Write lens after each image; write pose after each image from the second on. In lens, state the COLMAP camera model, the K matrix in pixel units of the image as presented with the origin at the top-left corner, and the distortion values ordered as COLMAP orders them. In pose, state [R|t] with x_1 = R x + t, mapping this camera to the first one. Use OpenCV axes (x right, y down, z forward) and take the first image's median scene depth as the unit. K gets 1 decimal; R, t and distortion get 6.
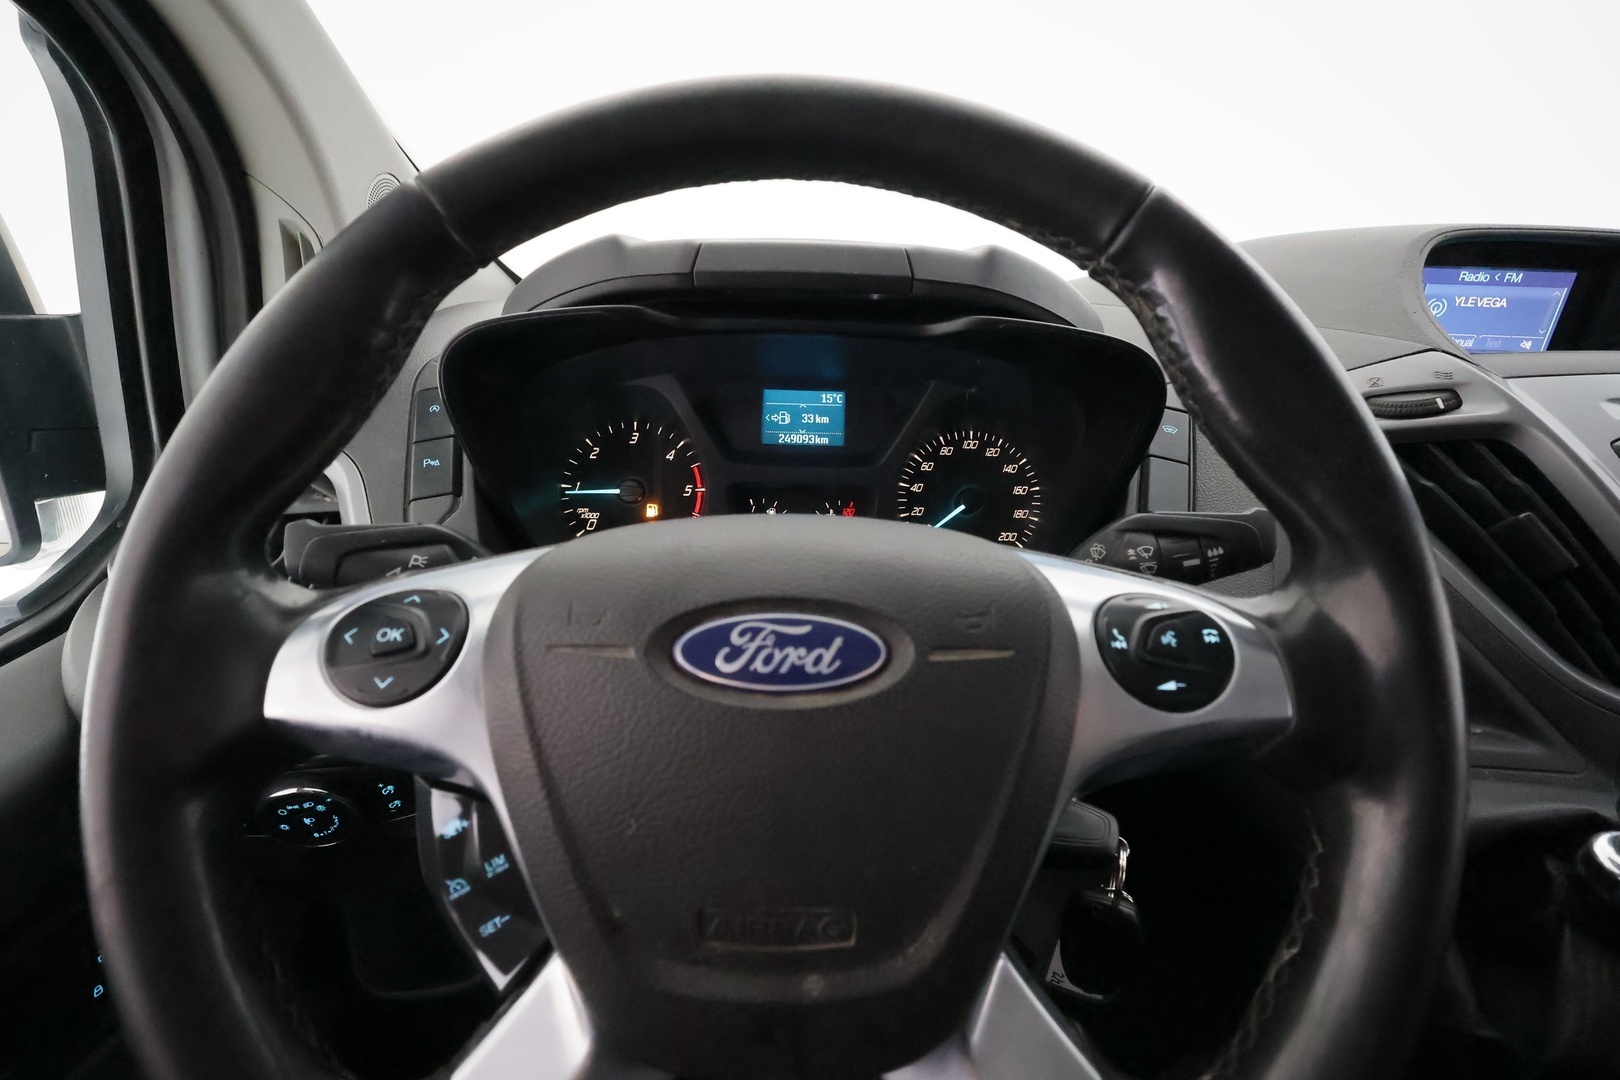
lens RADIAL K [[739.9, 0, 810.2], [0, 739.9, 538.4], [0, 0, 1]] dist [-0.002986, -0.000642]
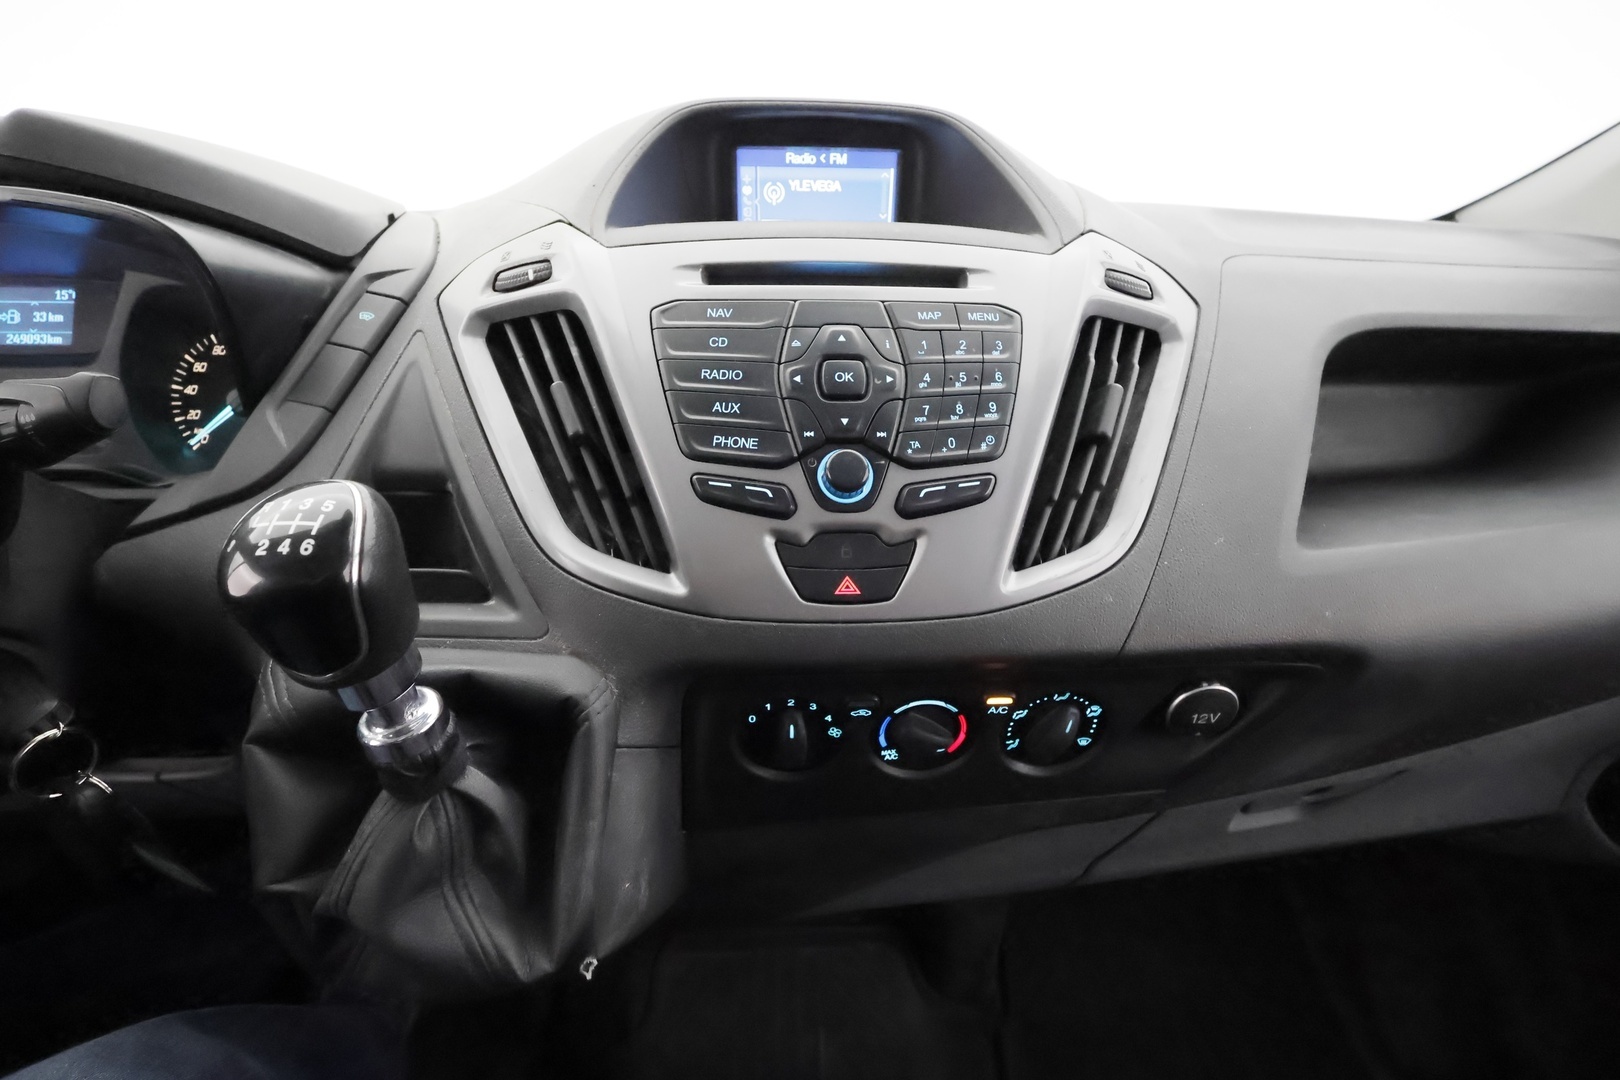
lens RADIAL K [[739.9, 0, 810.1], [0, 739.9, 542.4], [0, 0, 1]] dist [-0.002986, -0.000642]
pose [[0.998089, -0.034253, 0.051438, 0.888765], [0.030316, 0.996687, 0.075477, 0.080562], [-0.053852, -0.073773, 0.995820, -0.009215]]
